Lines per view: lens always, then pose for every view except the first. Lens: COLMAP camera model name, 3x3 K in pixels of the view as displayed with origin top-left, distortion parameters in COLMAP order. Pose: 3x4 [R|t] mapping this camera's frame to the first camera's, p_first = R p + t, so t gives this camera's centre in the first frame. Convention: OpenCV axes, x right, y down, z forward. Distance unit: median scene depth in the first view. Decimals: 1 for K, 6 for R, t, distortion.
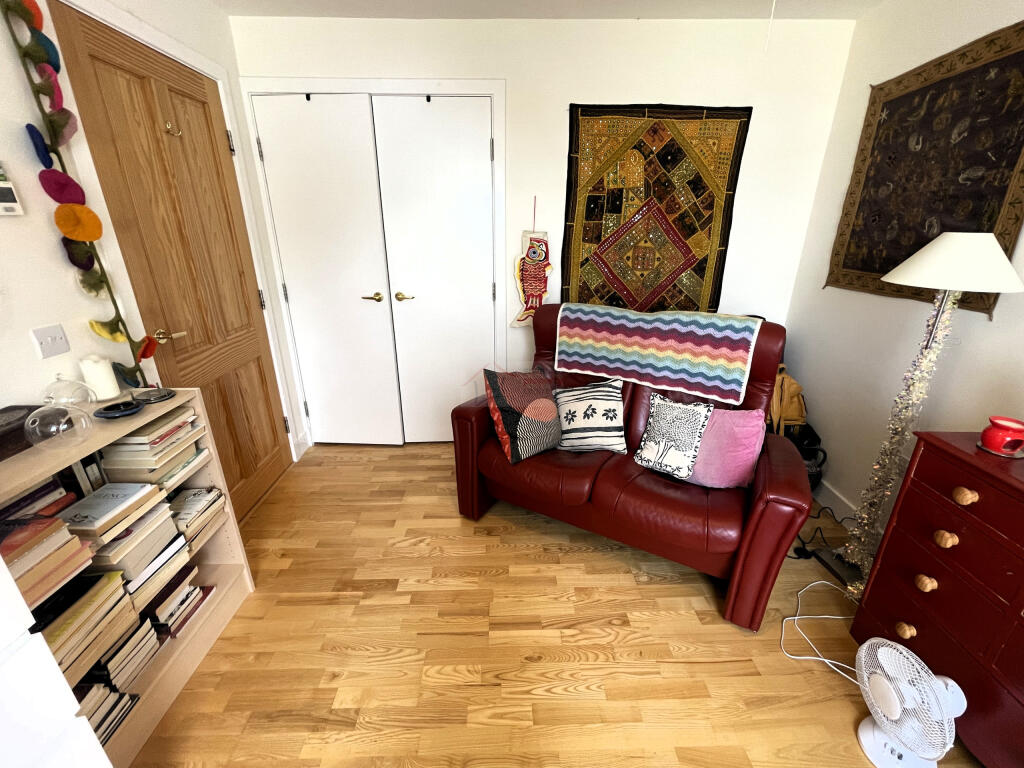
lens RADIAL K [[413.2, 0, 507.3], [0, 413.2, 383.0], [0, 0, 1]] dist [0.001536, -0.000387]
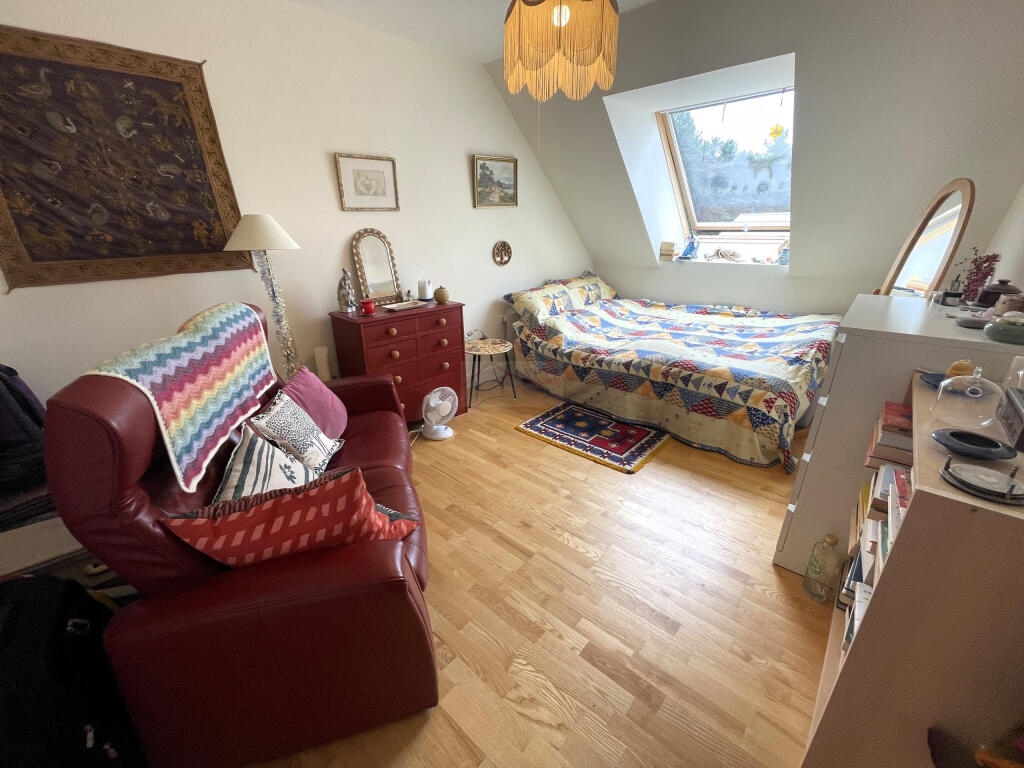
lens RADIAL K [[413.2, 0, 506.8], [0, 413.2, 382.9], [0, 0, 1]] dist [0.001536, -0.000387]
pose [[-0.720174, -0.239538, 0.651130, -0.571540], [0.255788, 0.780724, 0.570125, -0.416064], [-0.644920, 0.577140, -0.500986, 1.240601]]
